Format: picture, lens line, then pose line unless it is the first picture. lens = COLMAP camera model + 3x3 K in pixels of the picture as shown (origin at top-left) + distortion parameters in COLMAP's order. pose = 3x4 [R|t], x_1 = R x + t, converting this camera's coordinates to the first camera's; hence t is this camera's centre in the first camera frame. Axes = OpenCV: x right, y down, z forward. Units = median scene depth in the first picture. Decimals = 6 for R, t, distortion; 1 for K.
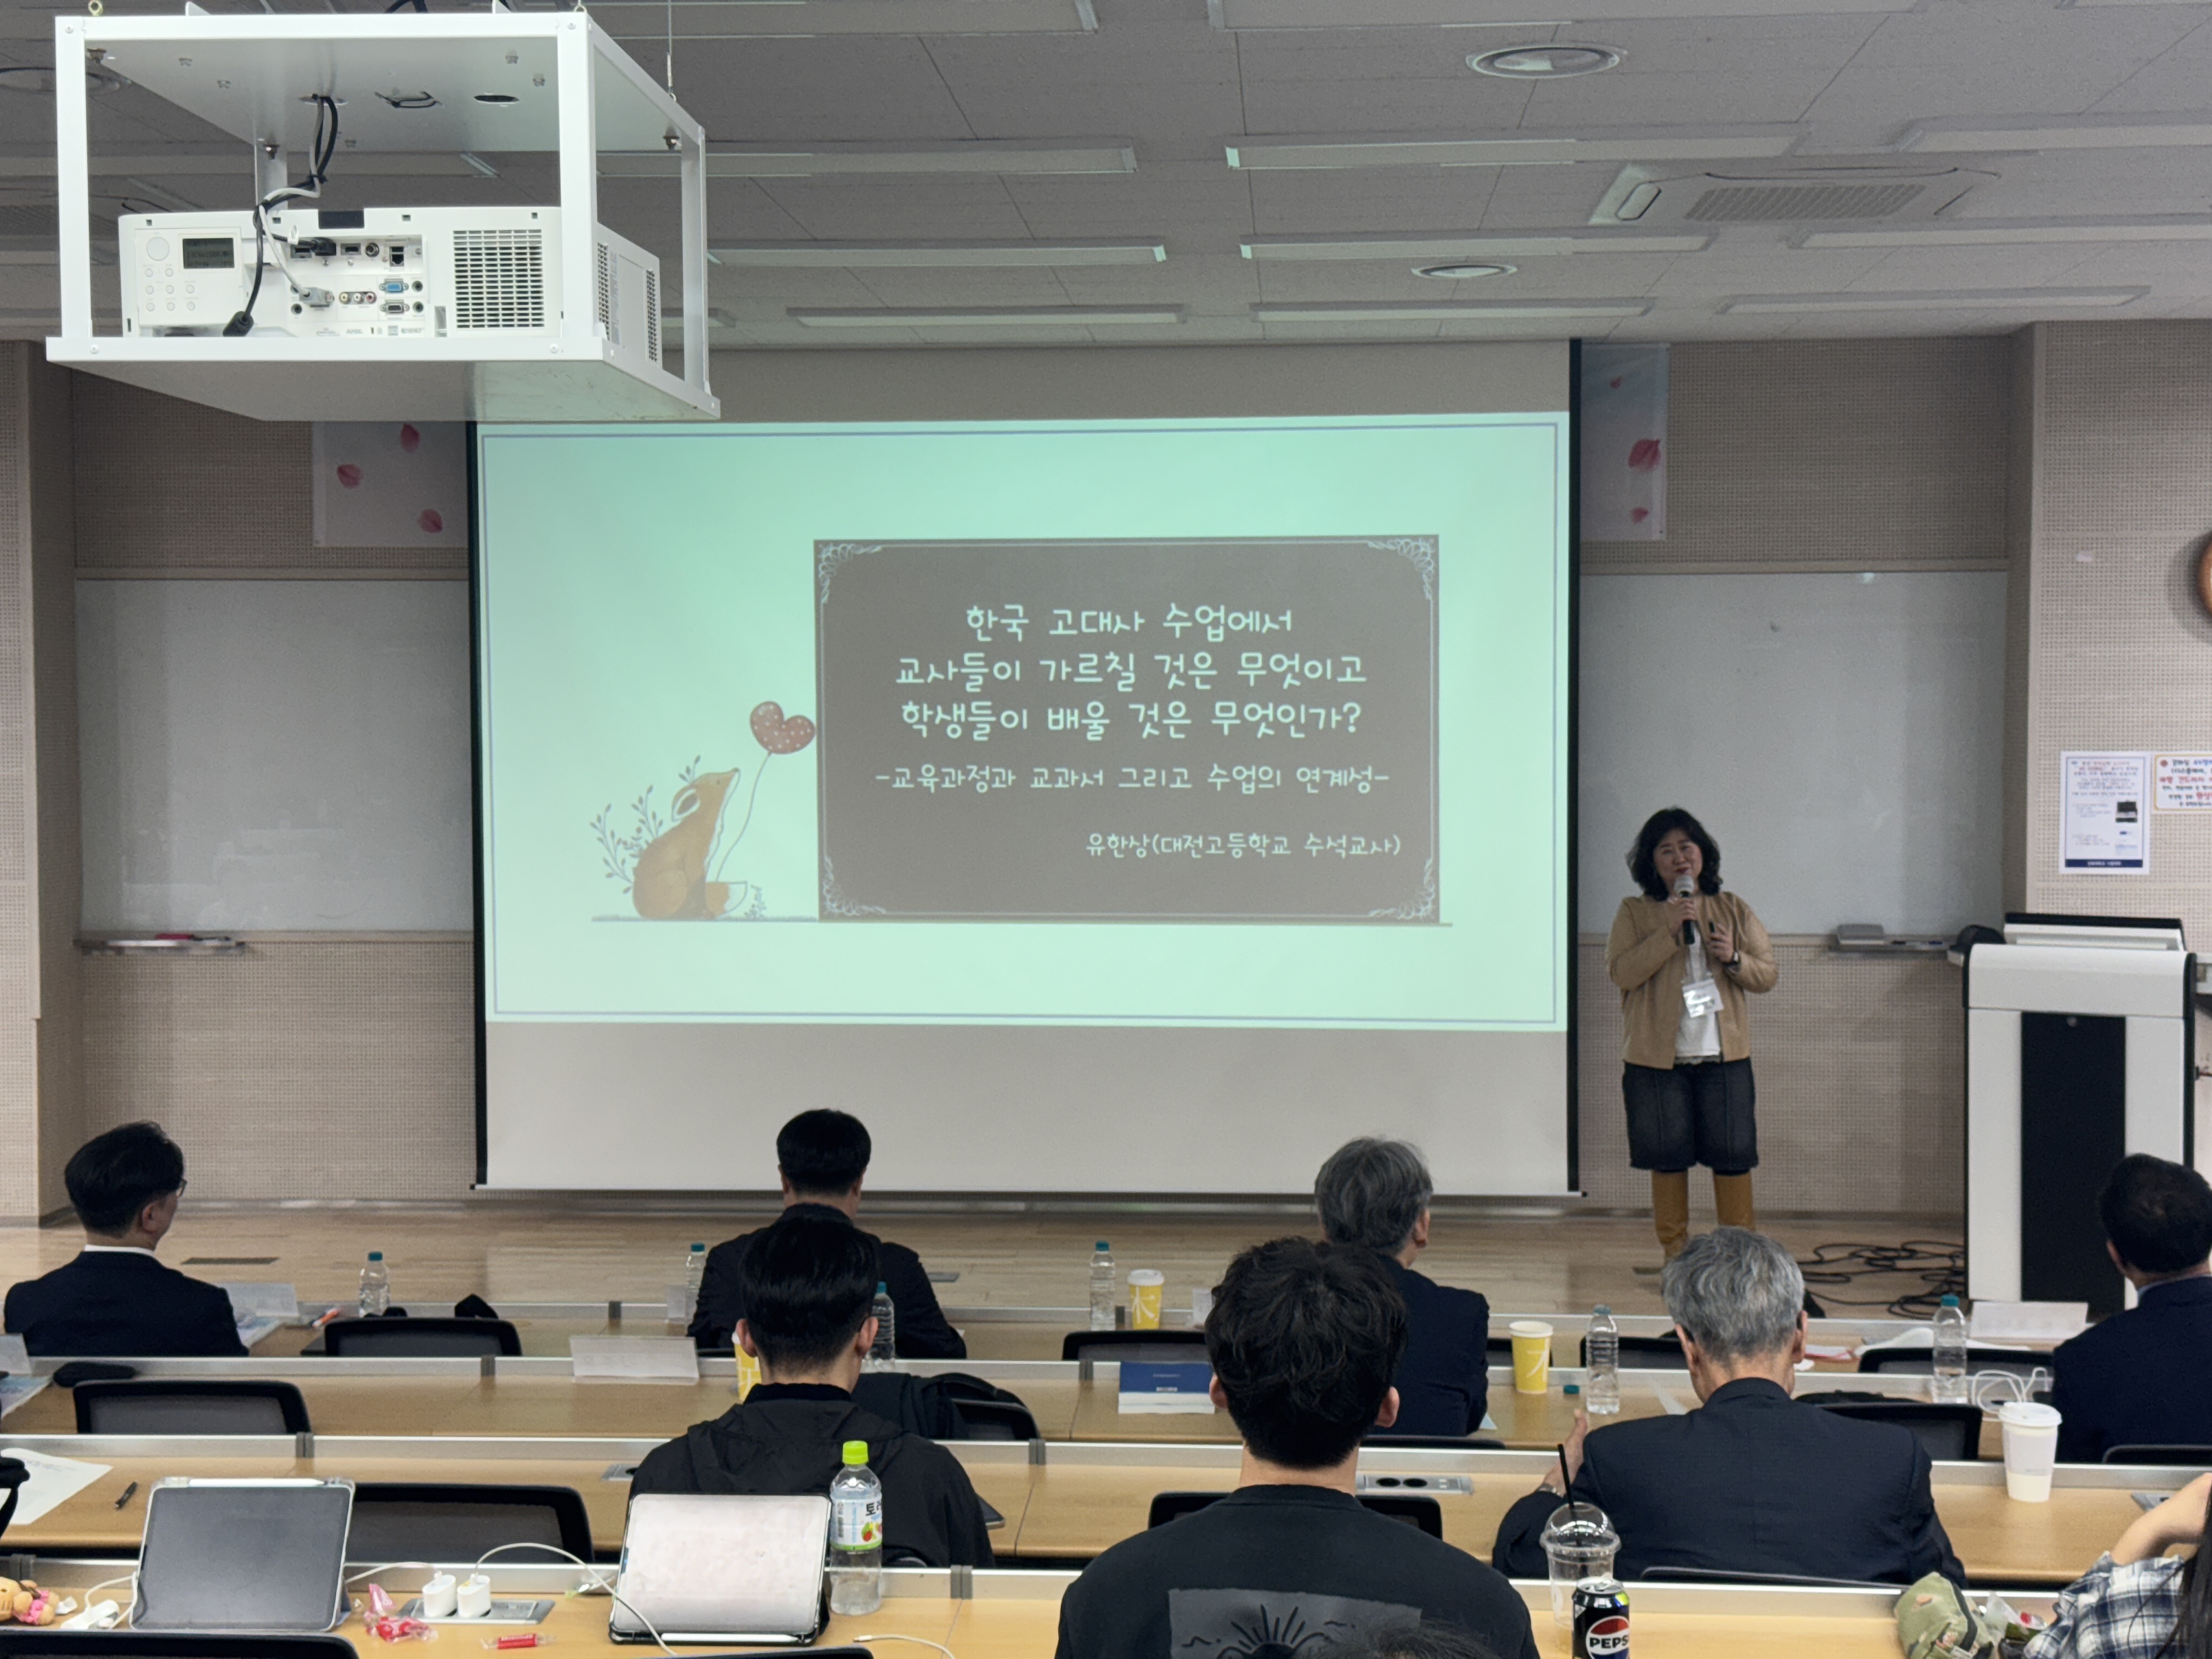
lens RADIAL K [[3055.2, 0, 1076.6], [0, 3055.2, 838.3], [0, 0, 1]] dist [0.211095, -0.458835]
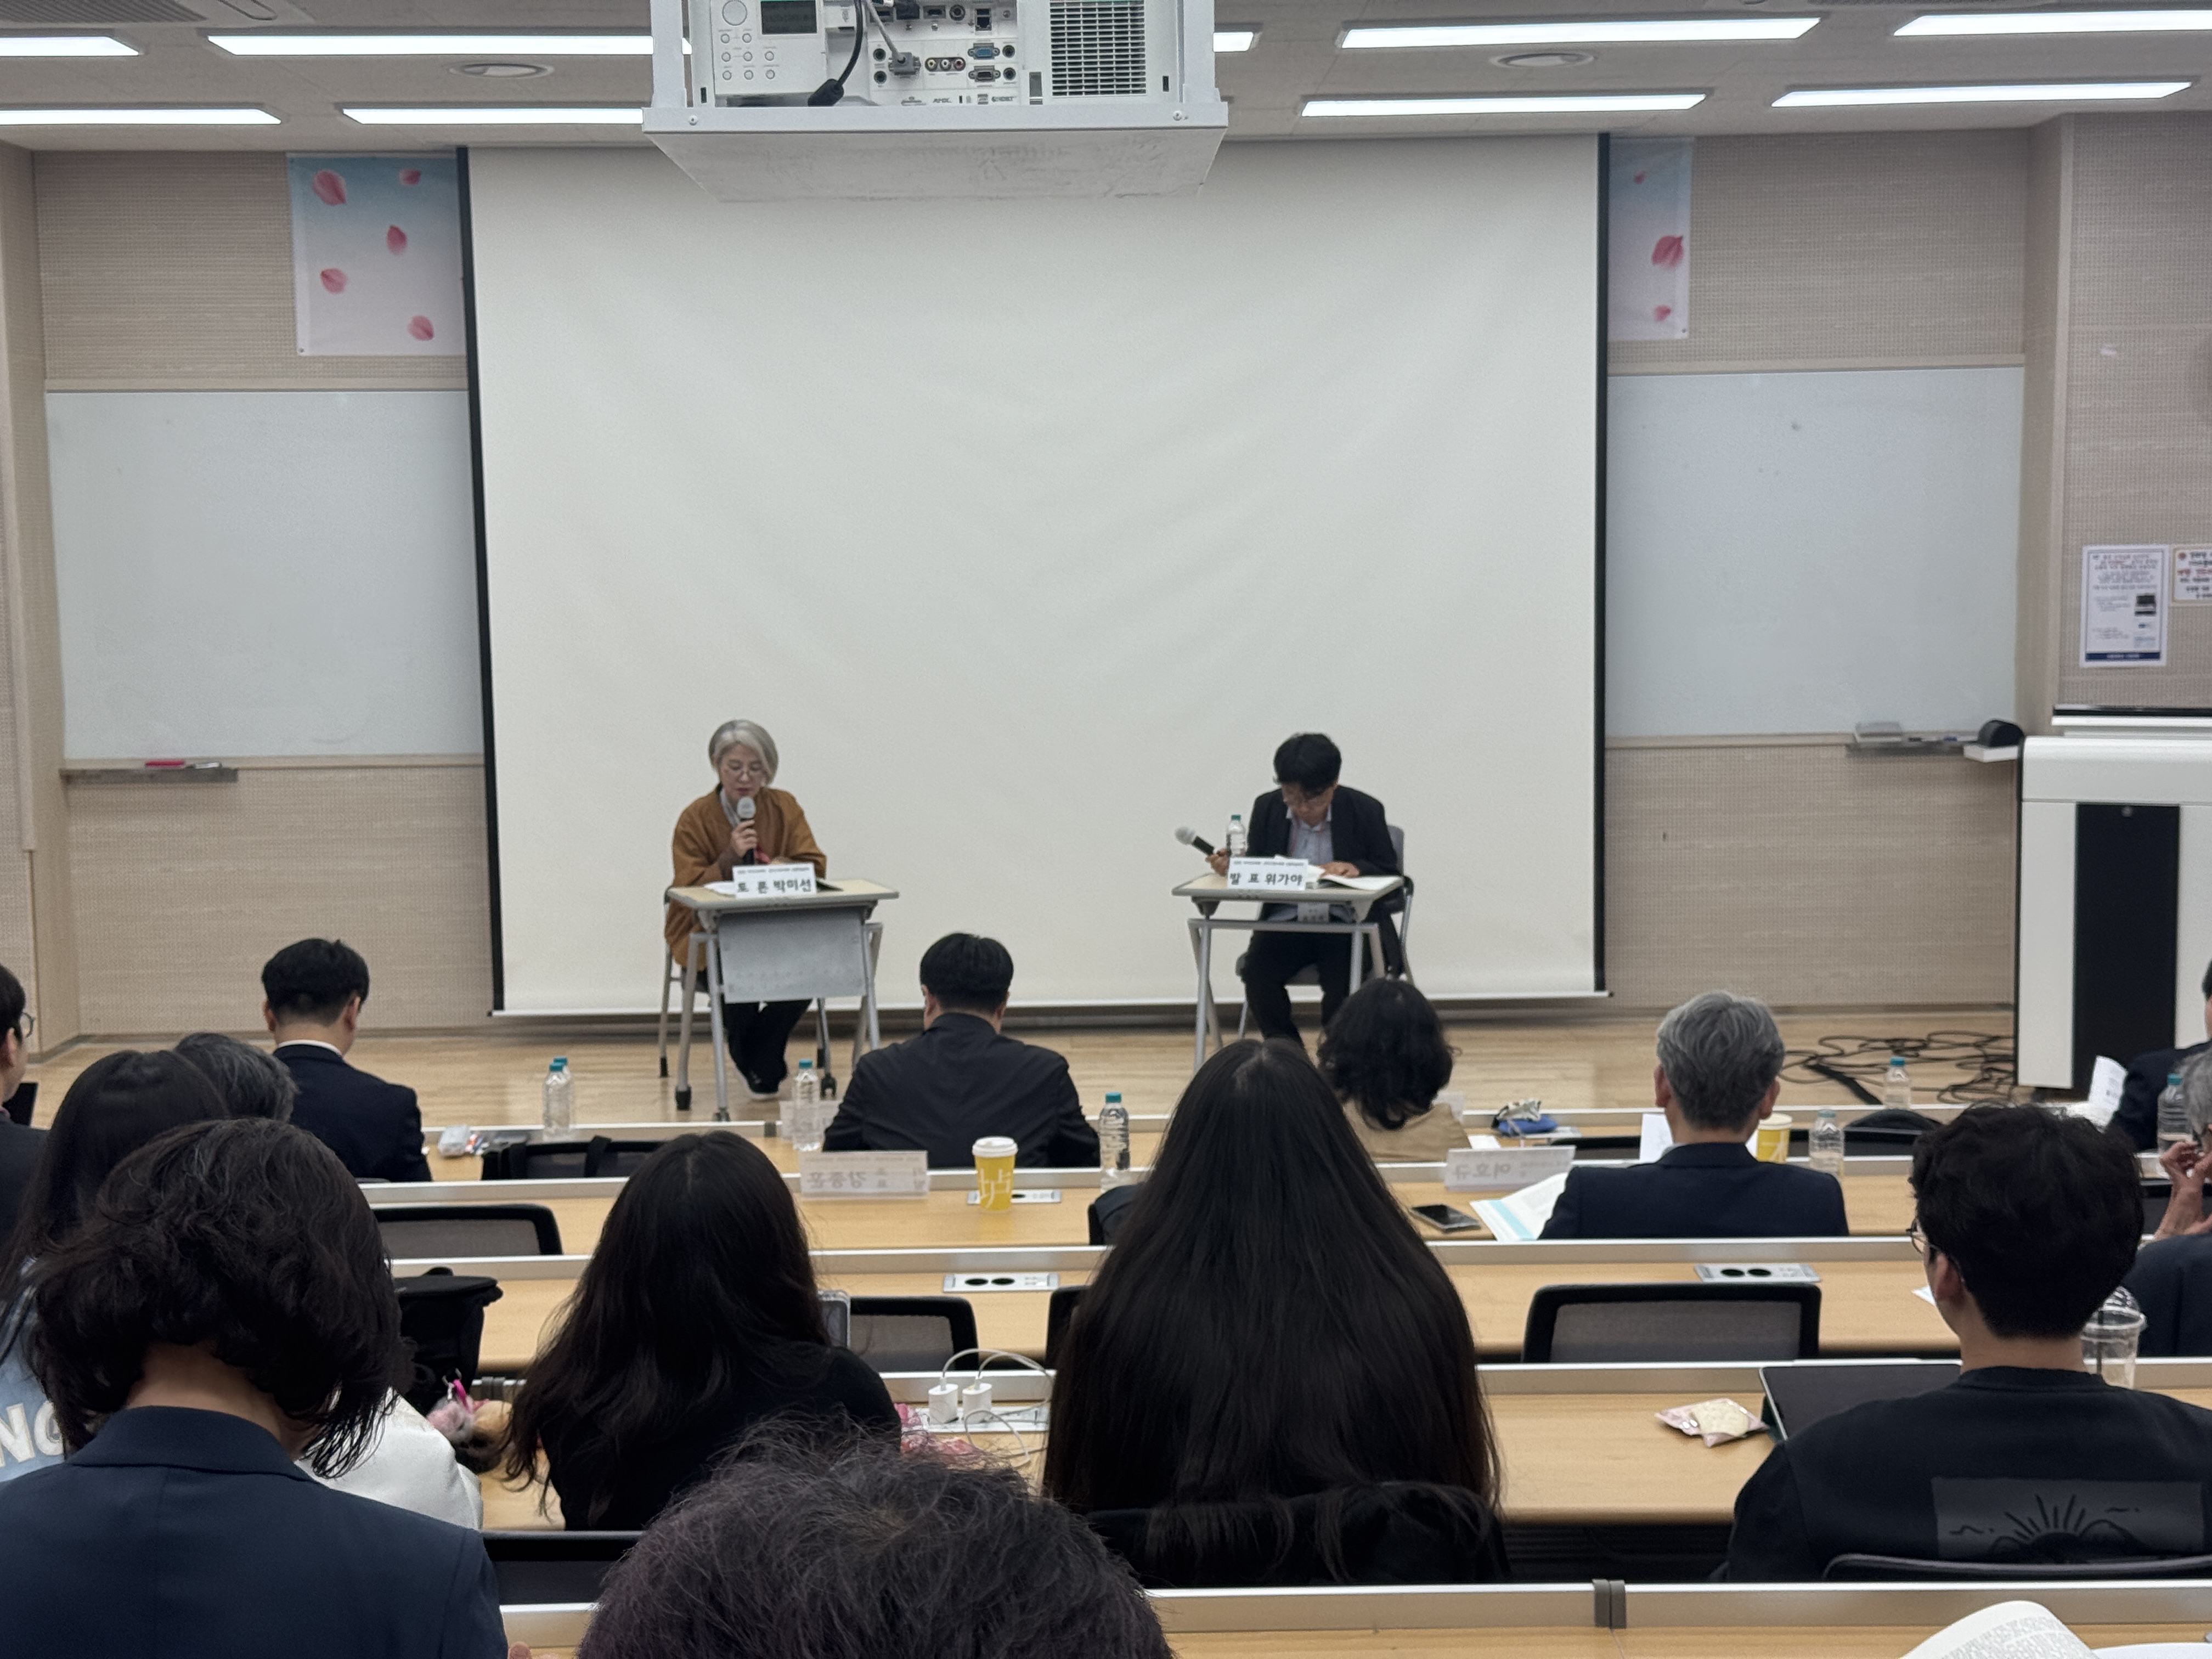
lens RADIAL K [[3065.2, 0, 1109.1], [0, 3065.2, 844.1], [0, 0, 1]] dist [0.206997, -0.457607]
pose [[0.996942, -0.019793, 0.075594, -0.115043], [0.015196, 0.998028, 0.060911, 0.003402], [-0.076650, -0.059576, 0.995277, 0.014646]]
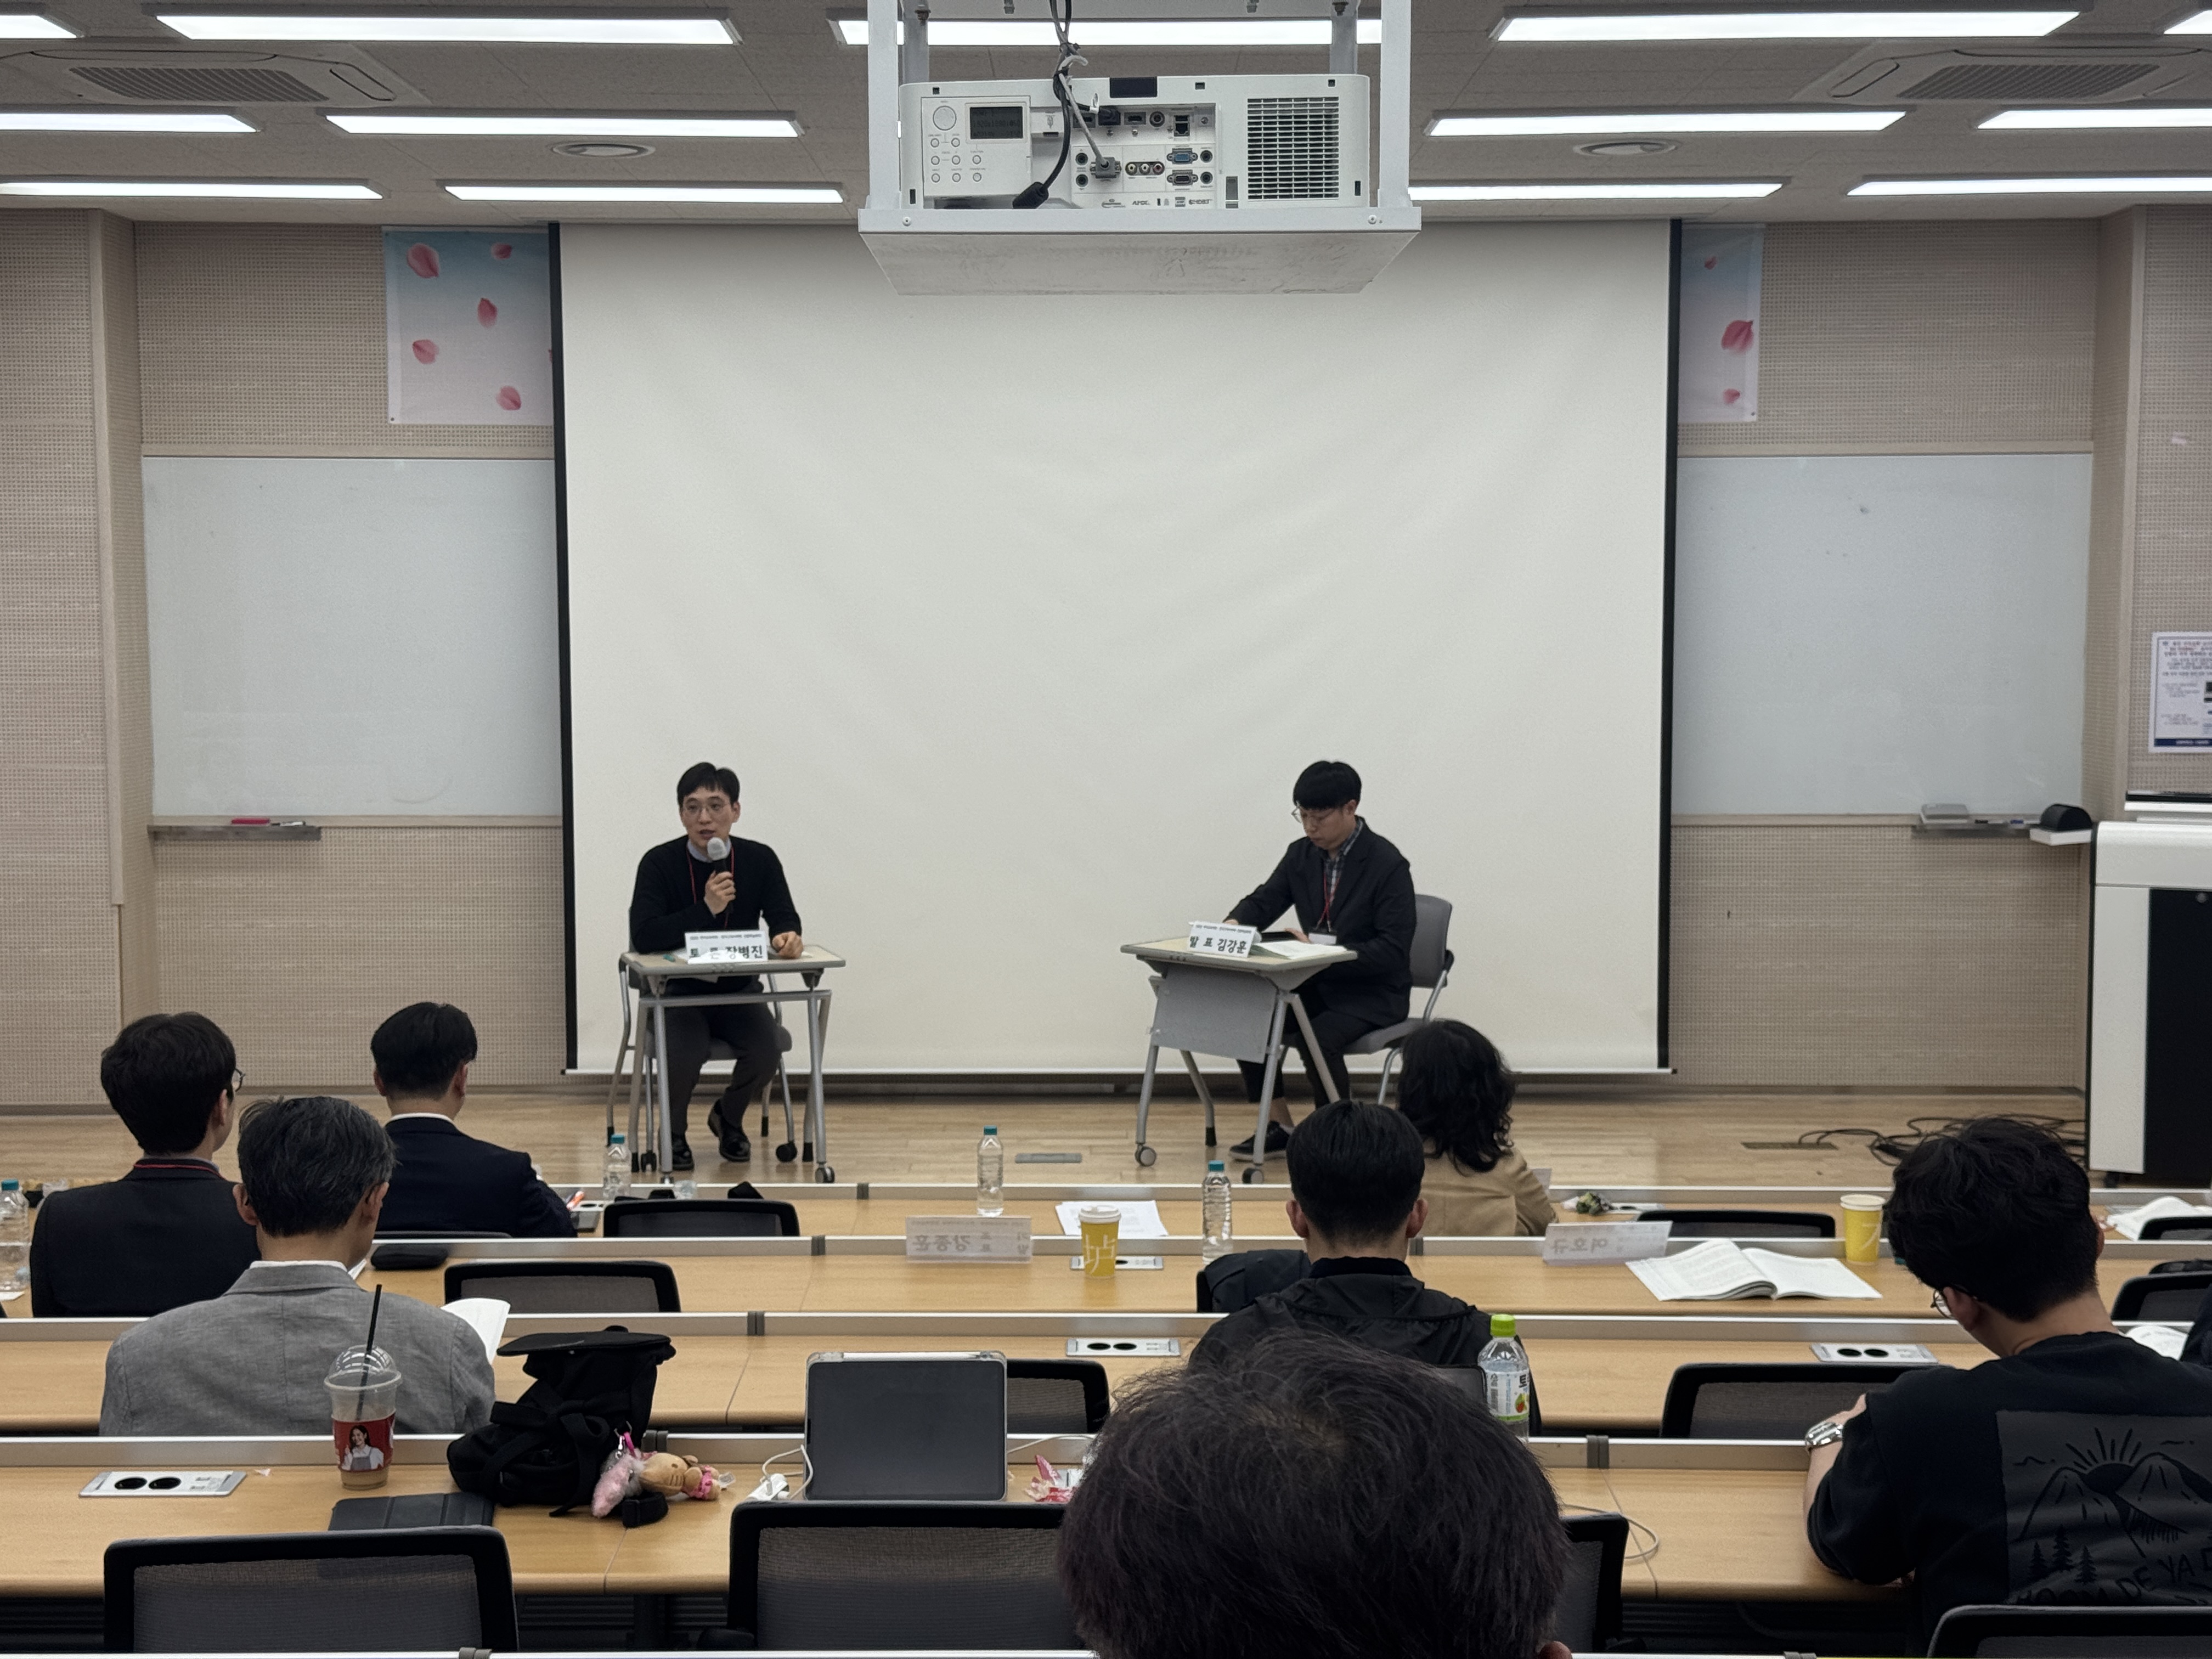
lens RADIAL K [[3055.2, 0, 1076.6], [0, 3055.2, 838.3], [0, 0, 1]] dist [0.211095, -0.458835]
pose [[0.998308, -0.003712, 0.058028, -0.138682], [0.001544, 0.999300, 0.037372, 0.001198], [-0.058126, -0.037219, 0.997615, 0.004791]]
